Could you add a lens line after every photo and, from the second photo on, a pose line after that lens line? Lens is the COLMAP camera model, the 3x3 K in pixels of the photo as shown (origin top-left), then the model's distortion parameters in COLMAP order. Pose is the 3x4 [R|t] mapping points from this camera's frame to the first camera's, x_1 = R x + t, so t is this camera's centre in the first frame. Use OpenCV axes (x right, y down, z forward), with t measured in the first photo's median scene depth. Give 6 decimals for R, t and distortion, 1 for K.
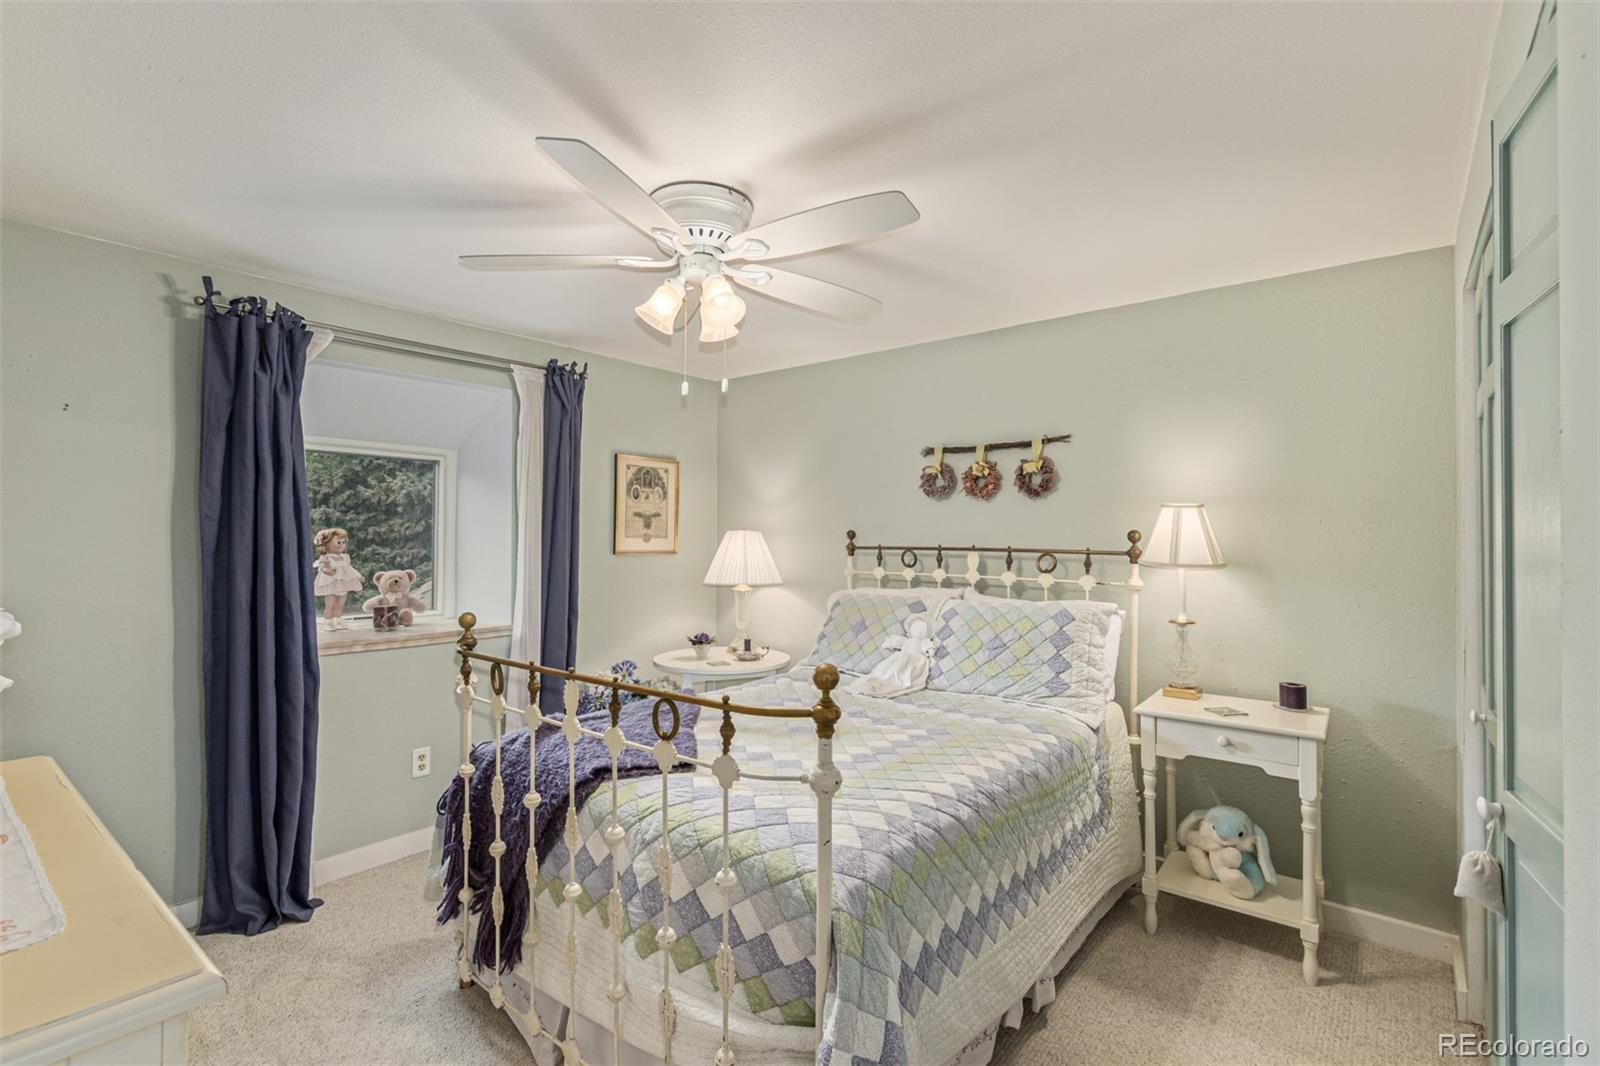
lens RADIAL K [[713.0, 0, 801.8], [0, 713.0, 532.2], [0, 0, 1]] dist [0.000189, 0.000026]
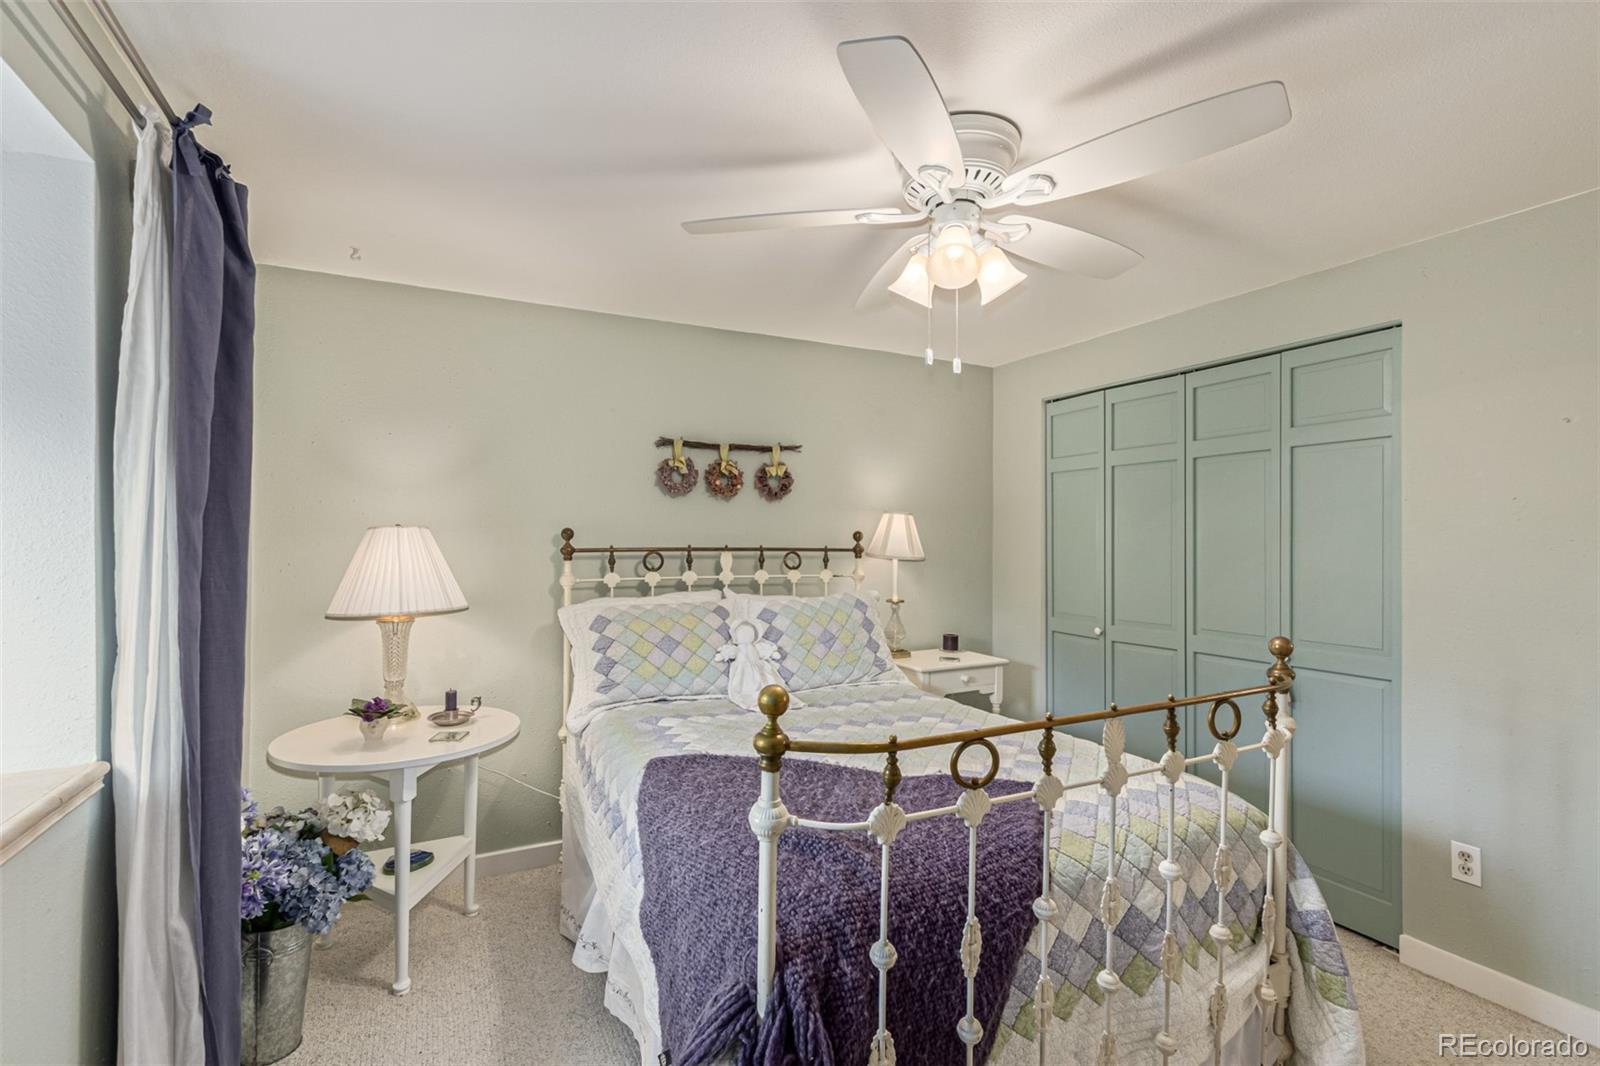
lens RADIAL K [[713.0, 0, 799.3], [0, 713.0, 532.5], [0, 0, 1]] dist [0.000189, 0.000026]
pose [[0.430465, 0.001157, 0.902607, -0.607898], [-0.007616, 0.999968, 0.002350, -0.002150], [-0.902575, -0.007885, 0.430460, 0.490398]]
